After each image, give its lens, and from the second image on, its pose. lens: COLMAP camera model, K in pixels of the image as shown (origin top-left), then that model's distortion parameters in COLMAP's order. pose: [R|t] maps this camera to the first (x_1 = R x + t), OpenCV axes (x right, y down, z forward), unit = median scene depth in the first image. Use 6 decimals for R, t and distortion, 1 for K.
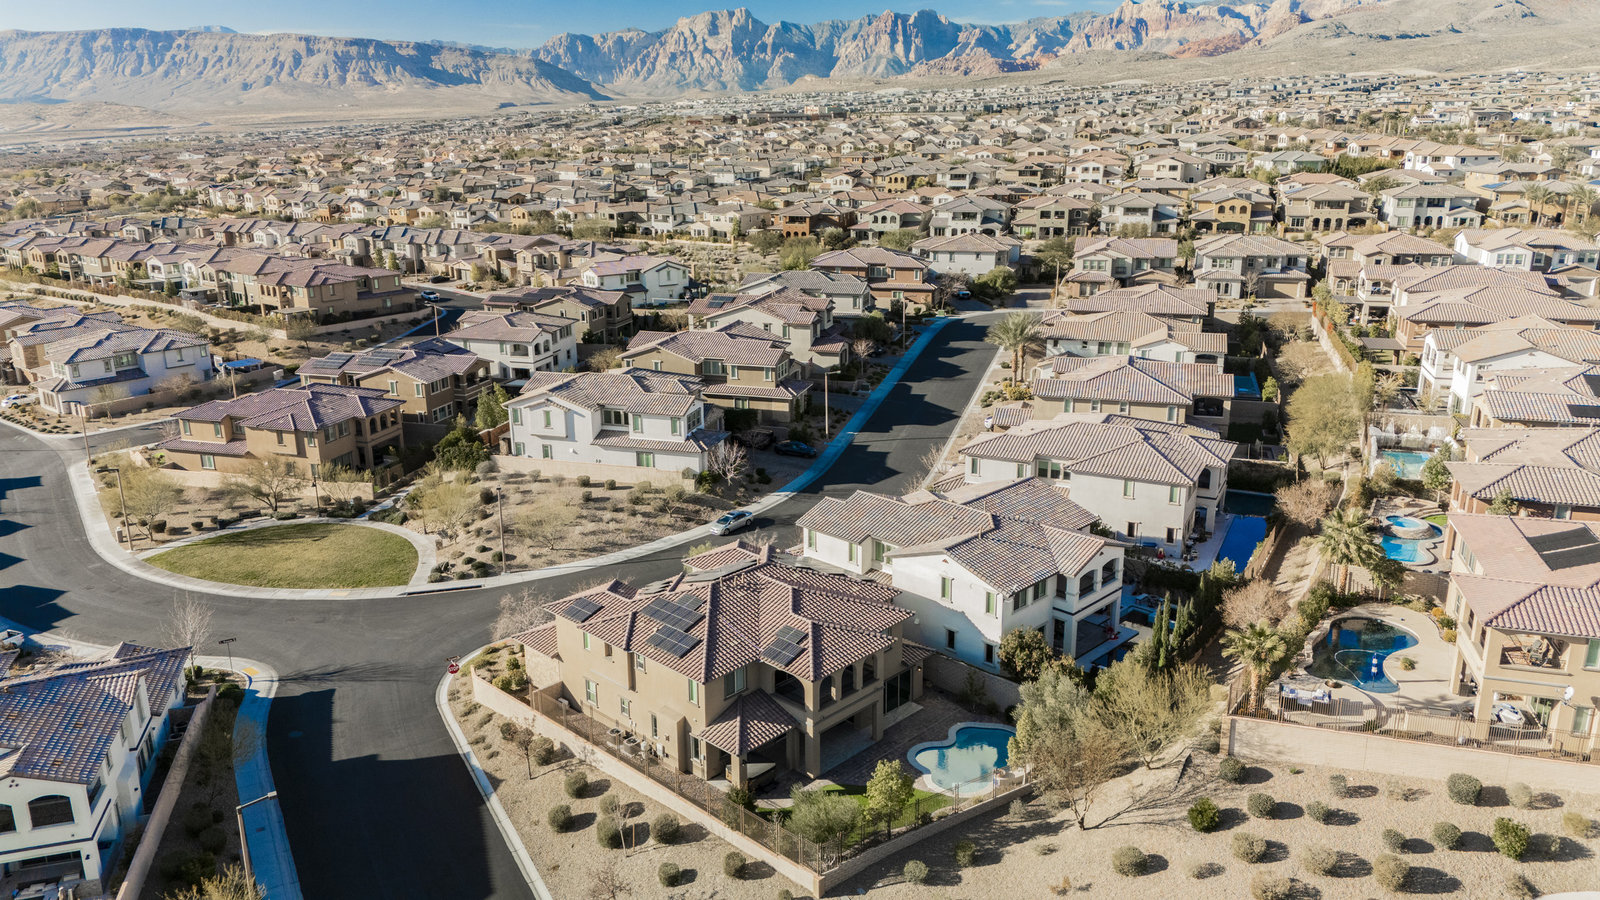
lens RADIAL K [[1174.6, 0, 798.5], [0, 1174.6, 446.7], [0, 0, 1]] dist [0.076793, -0.070256]
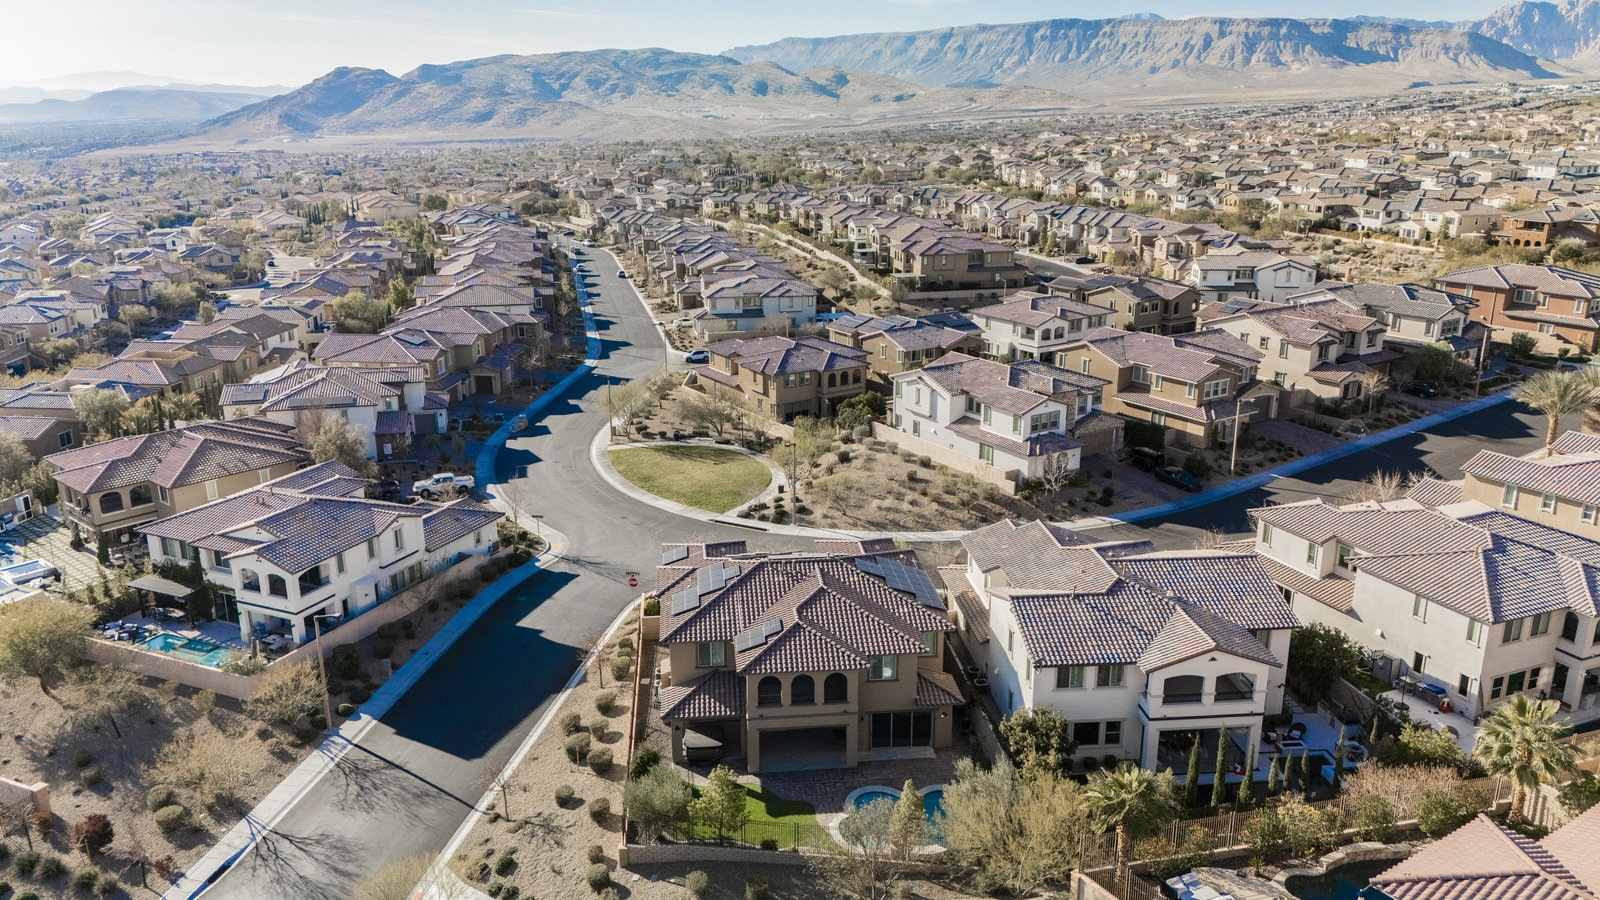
lens RADIAL K [[1174.6, 0, 793.7], [0, 1174.6, 445.5], [0, 0, 1]] dist [0.076793, -0.070256]
pose [[0.762822, 0.191238, -0.617682, 0.241203], [-0.182999, 0.980059, 0.077434, -0.028462], [0.620173, 0.053967, 0.782607, 0.094387]]
